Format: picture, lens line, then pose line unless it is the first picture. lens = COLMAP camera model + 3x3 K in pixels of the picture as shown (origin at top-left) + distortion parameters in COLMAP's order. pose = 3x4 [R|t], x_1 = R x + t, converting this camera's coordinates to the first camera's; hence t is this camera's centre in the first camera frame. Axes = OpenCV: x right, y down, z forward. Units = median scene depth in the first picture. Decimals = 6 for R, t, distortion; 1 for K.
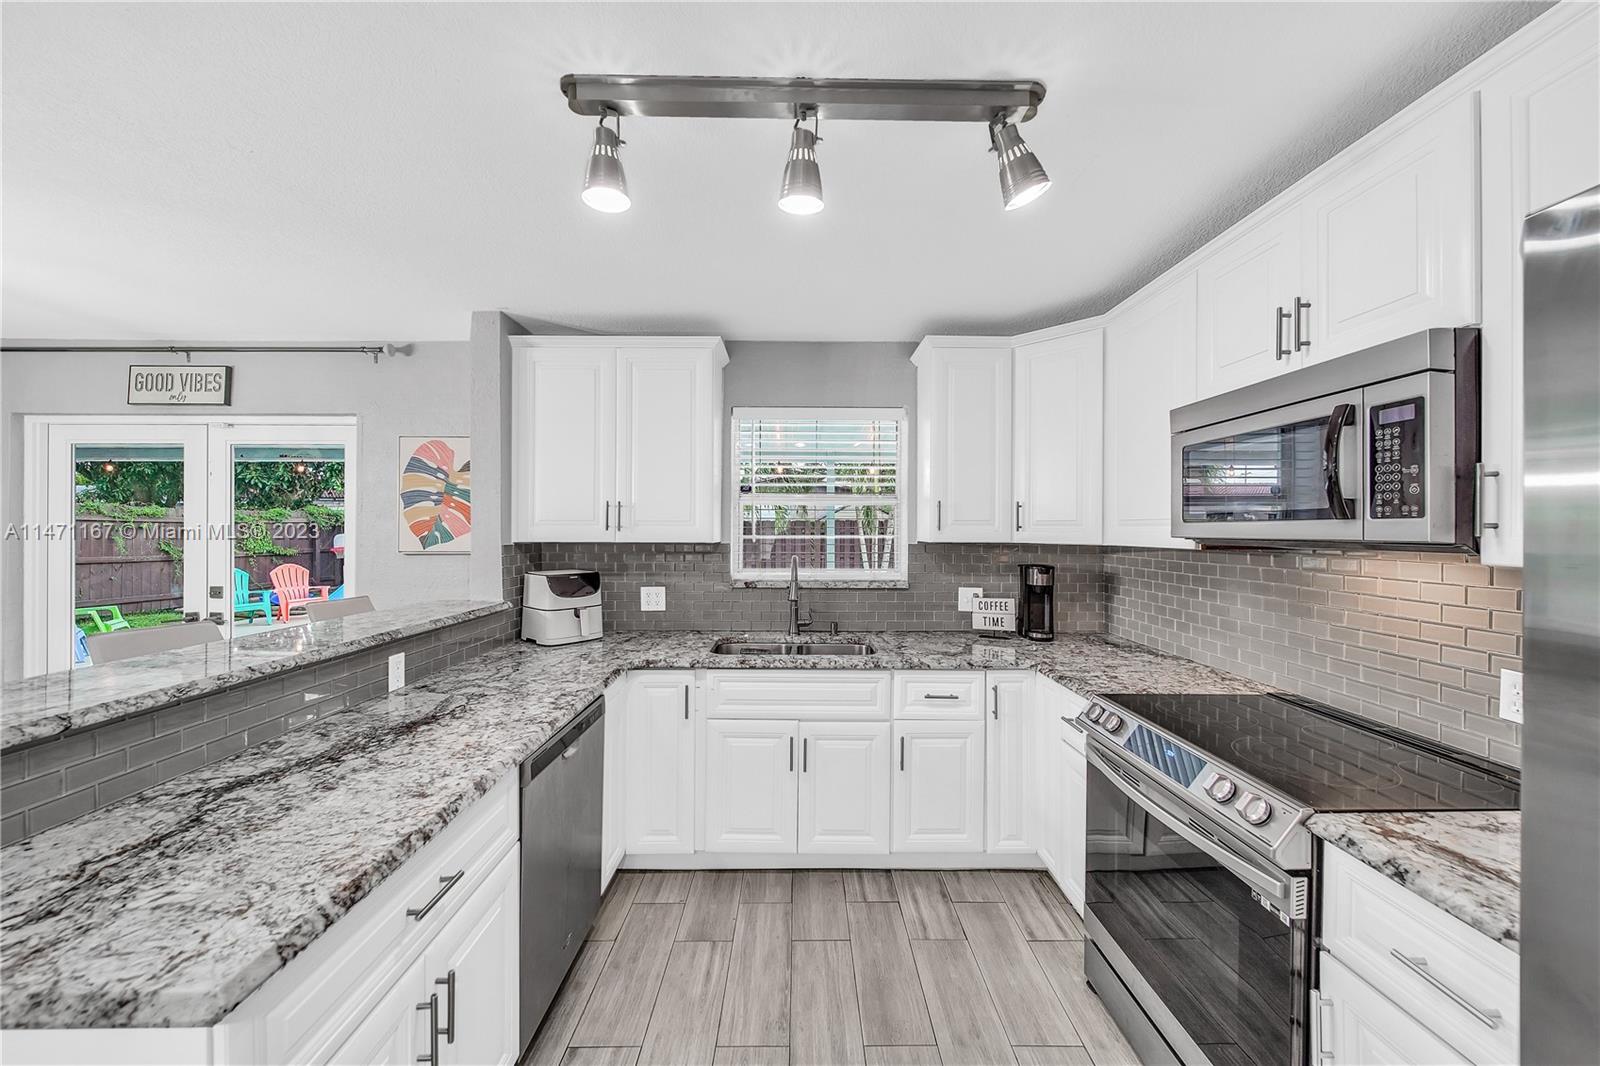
lens RADIAL K [[572.2, 0, 797.4], [0, 572.2, 529.7], [0, 0, 1]] dist [-0.001363, -0.001055]
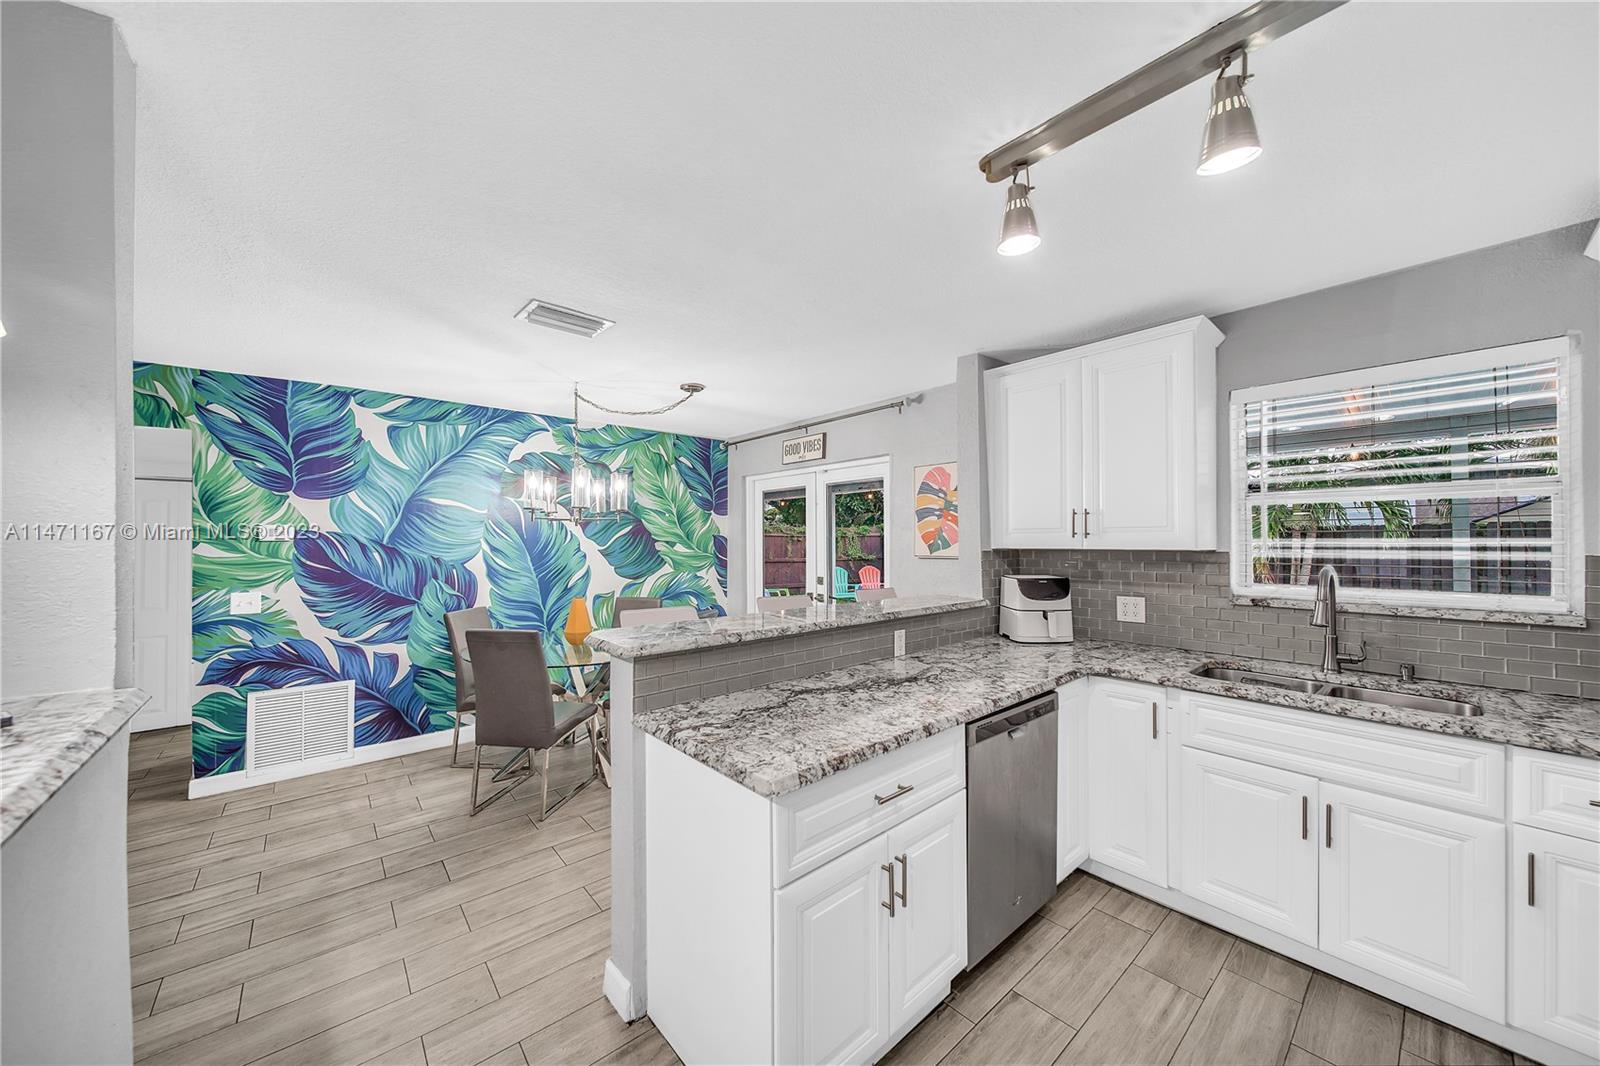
lens RADIAL K [[567.2, 0, 798.3], [0, 567.2, 539.6], [0, 0, 1]] dist [-0.001987, -0.000207]
pose [[0.646099, -0.007175, -0.763220, 0.151358], [0.005072, 0.999974, -0.005107, 0.009083], [0.763237, -0.000571, 0.646119, -0.043519]]
